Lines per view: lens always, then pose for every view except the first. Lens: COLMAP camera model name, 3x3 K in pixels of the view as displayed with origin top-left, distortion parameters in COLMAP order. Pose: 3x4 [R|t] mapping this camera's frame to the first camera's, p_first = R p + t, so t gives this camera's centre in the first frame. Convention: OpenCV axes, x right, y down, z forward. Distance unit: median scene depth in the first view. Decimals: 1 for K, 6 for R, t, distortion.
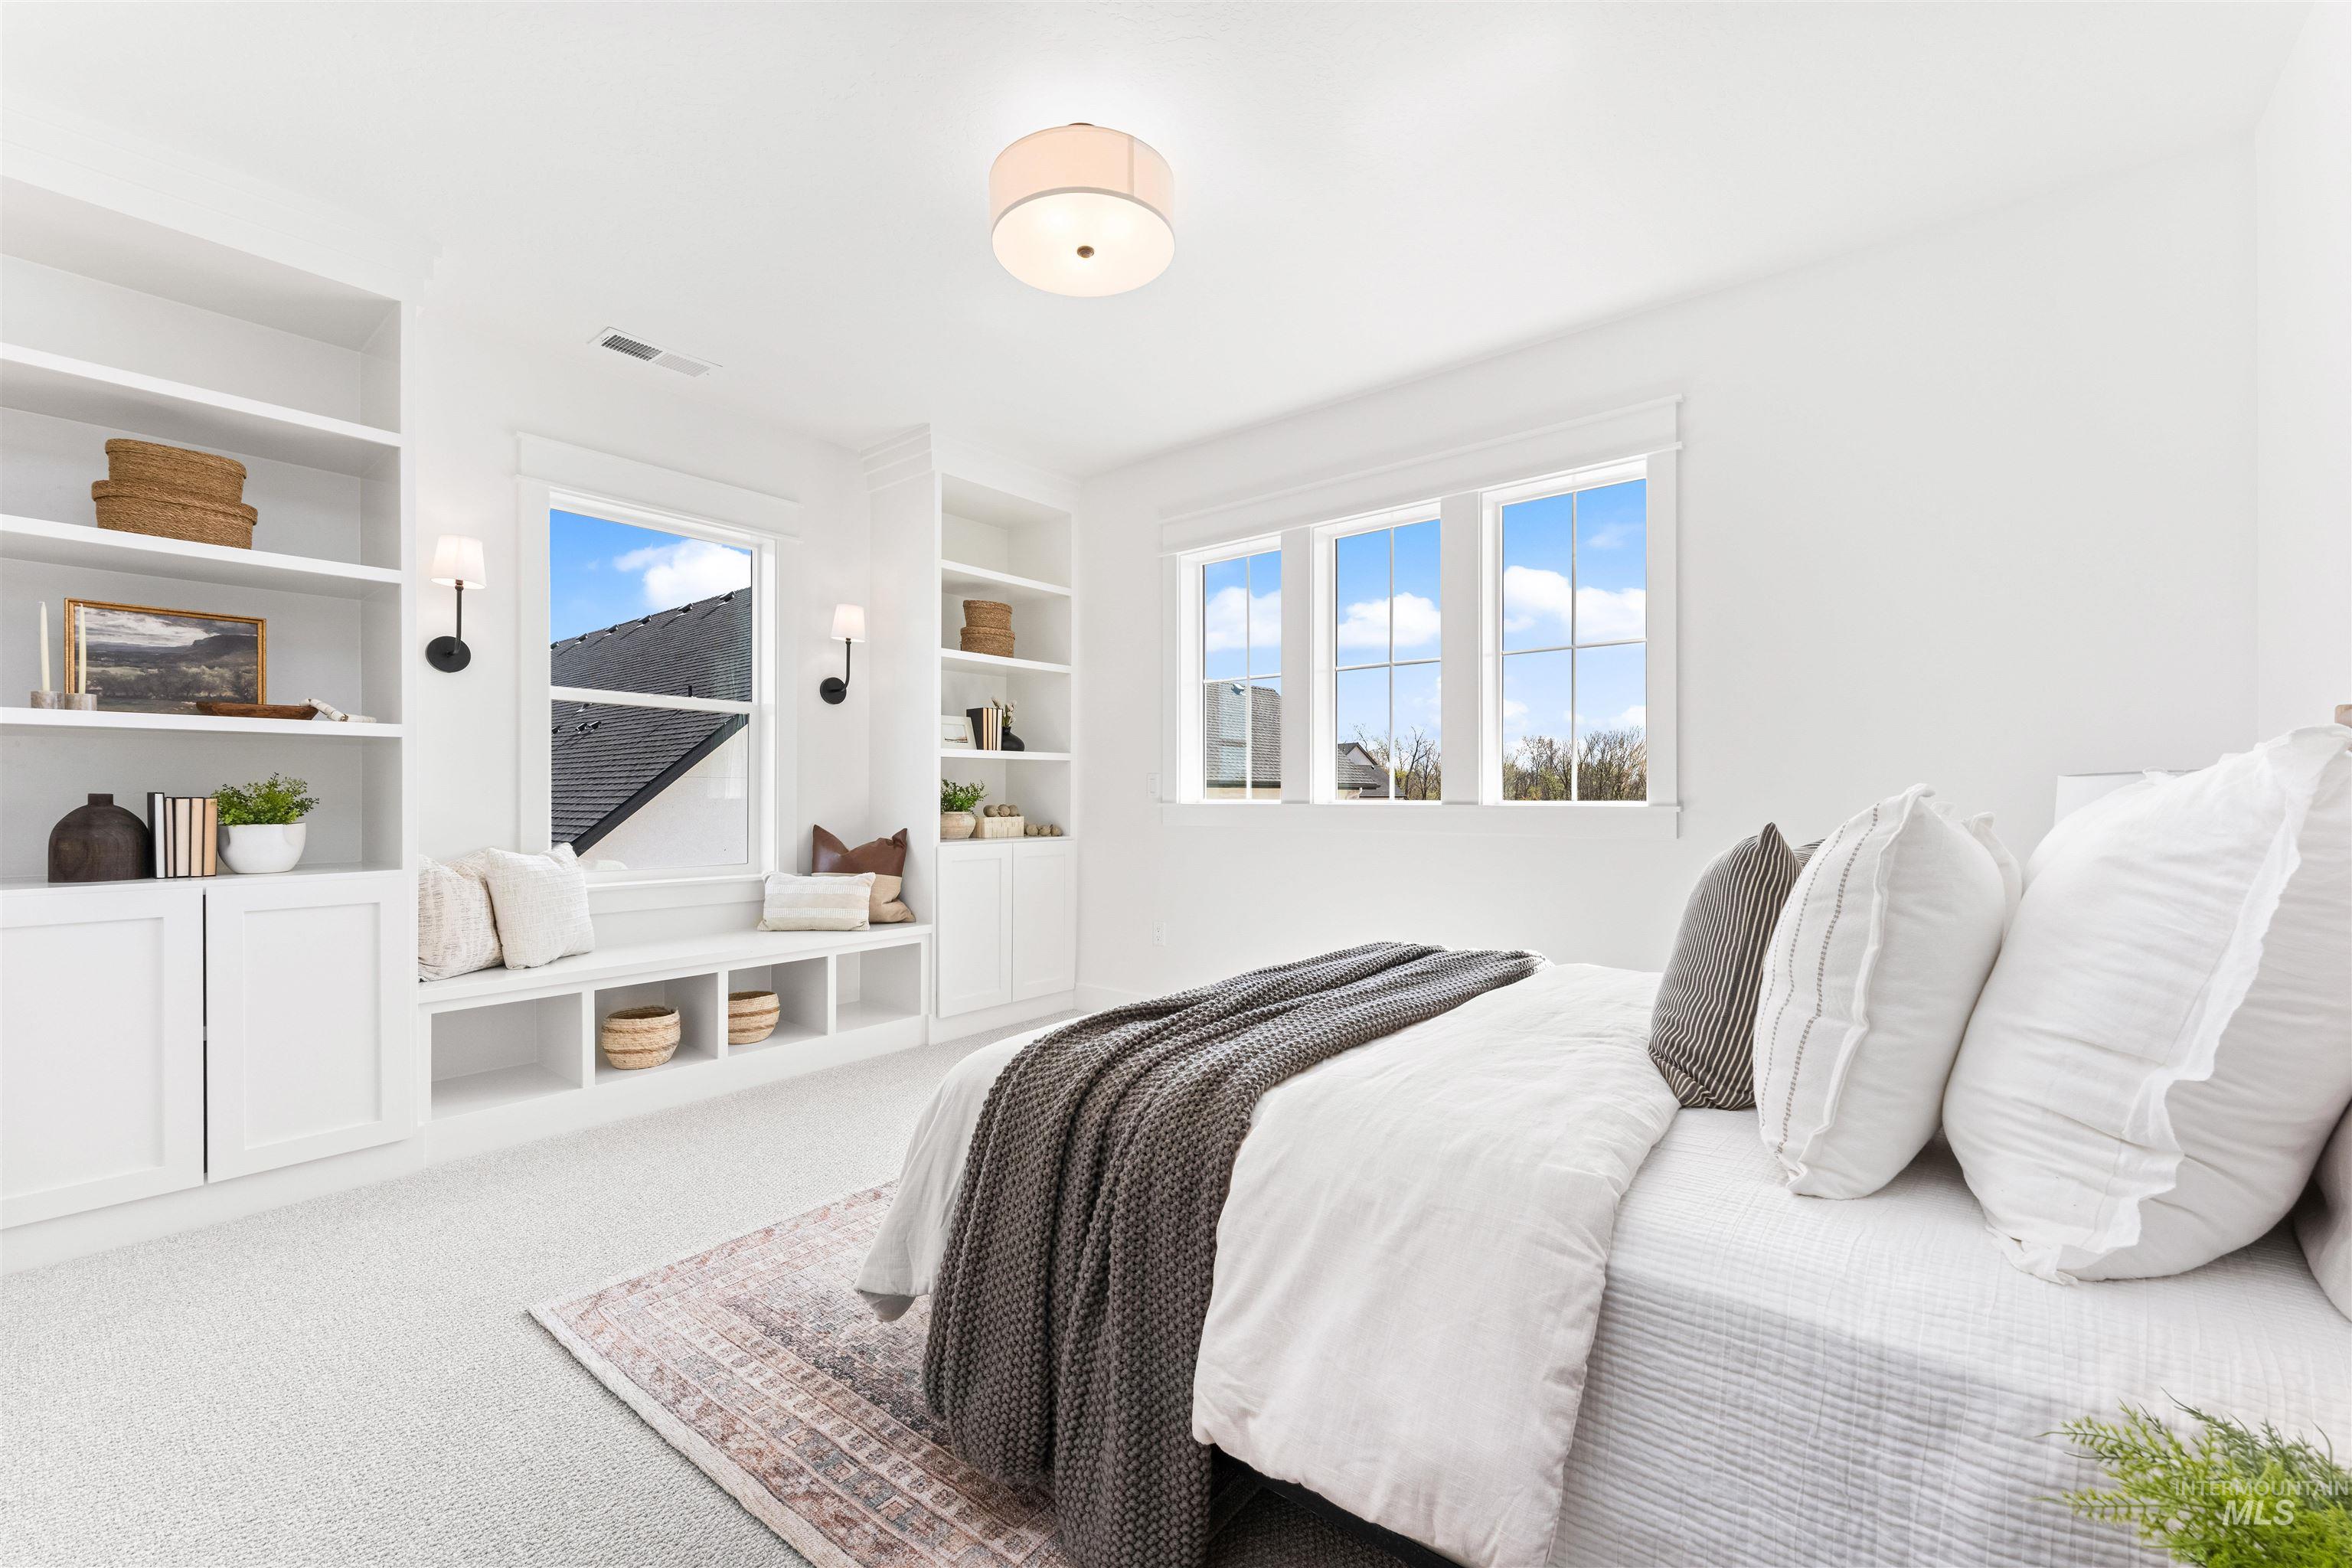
lens RADIAL K [[931.7, 0, 1176.0], [0, 931.7, 784.0], [0, 0, 1]] dist [0.000558, 0.000068]
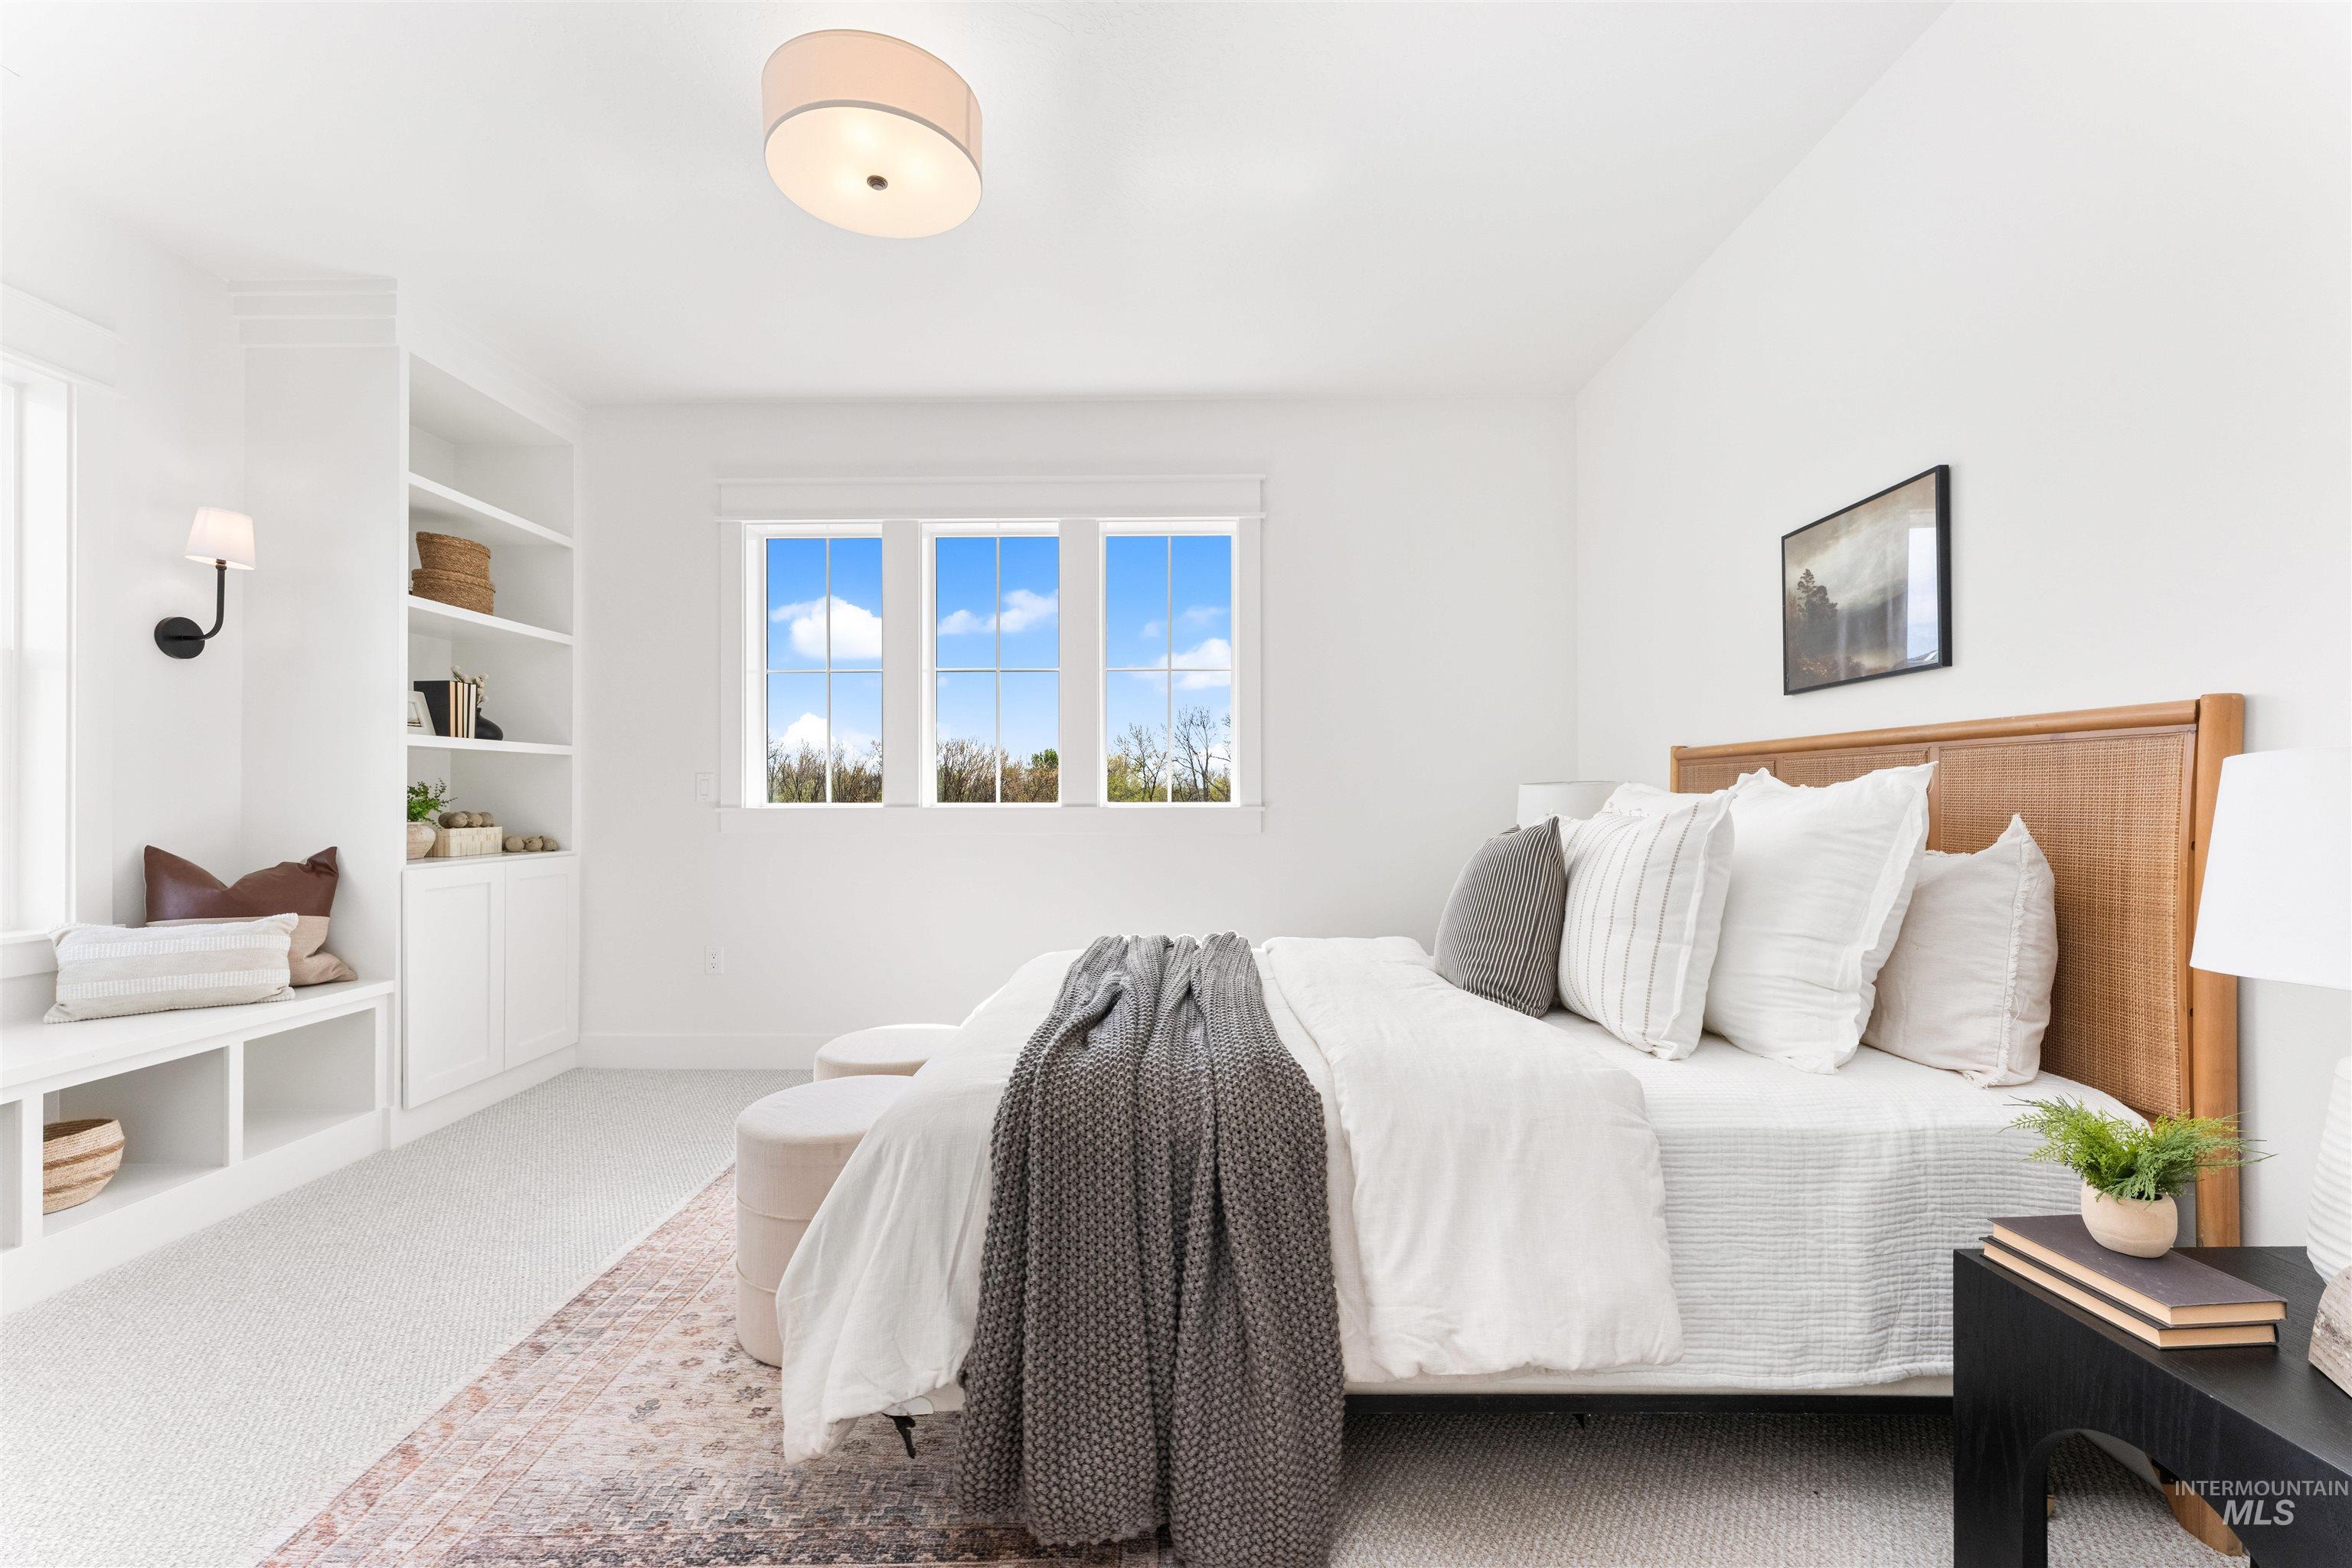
lens RADIAL K [[921.7, 0, 1176.0], [0, 921.7, 784.0], [0, 0, 1]] dist [0.014840, -0.008404]
pose [[0.793670, 0.007515, 0.608302, -0.223412], [-0.005640, 0.999972, -0.004995, 0.000677], [-0.608322, 0.000533, 0.793690, 0.073309]]
